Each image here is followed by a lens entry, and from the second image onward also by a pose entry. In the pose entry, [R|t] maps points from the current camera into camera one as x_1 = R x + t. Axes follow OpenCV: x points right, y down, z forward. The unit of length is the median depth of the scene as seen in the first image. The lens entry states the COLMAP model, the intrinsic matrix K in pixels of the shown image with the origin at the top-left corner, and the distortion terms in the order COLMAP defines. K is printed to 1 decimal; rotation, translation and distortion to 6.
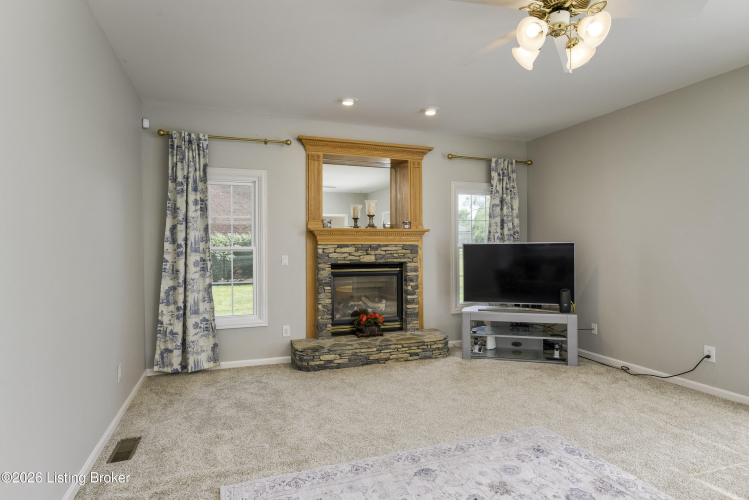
lens RADIAL K [[417.5, 0, 375.1], [0, 417.5, 252.2], [0, 0, 1]] dist [0.000603, 0.000147]
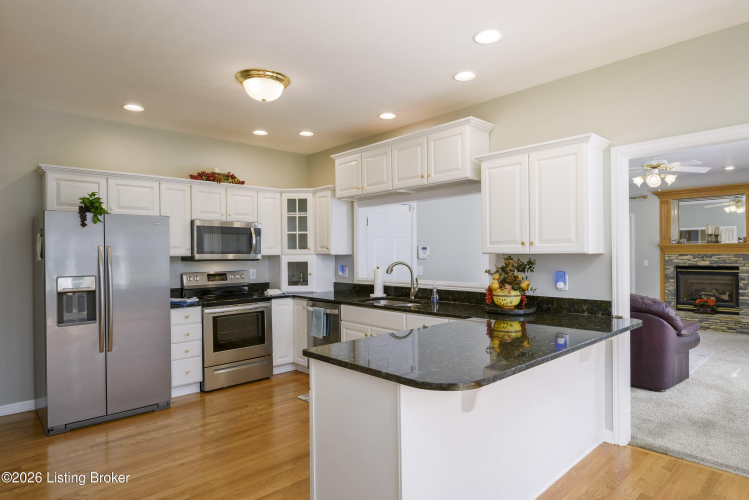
lens RADIAL K [[429.5, 0, 375.5], [0, 429.5, 253.0], [0, 0, 1]] dist [-0.004052, -0.000808]
pose [[0.393357, 0.005083, -0.919372, 0.983615], [0.005449, 0.999954, 0.007859, -0.042106], [0.919369, -0.008101, 0.393312, -0.751853]]
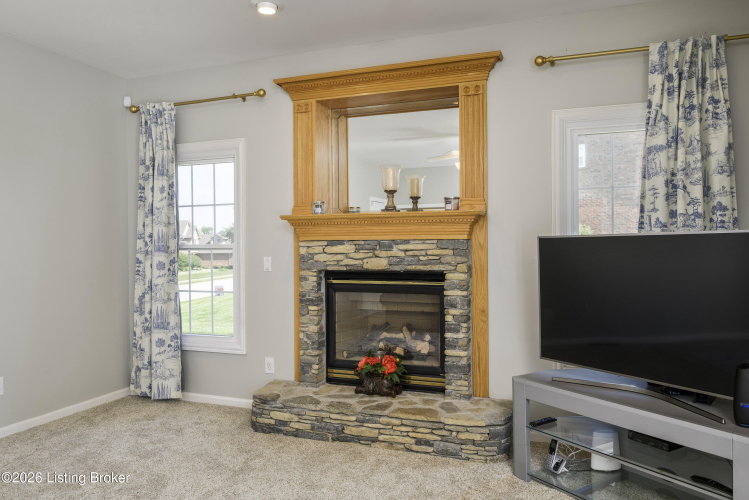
lens RADIAL K [[534.7, 0, 375.8], [0, 534.7, 249.9], [0, 0, 1]] dist [-0.001084, -0.000008]
pose [[0.766013, 0.006475, -0.642792, 0.486177], [-0.001240, 0.999962, 0.008594, -0.011053], [0.642823, -0.005786, 0.765993, 0.425417]]
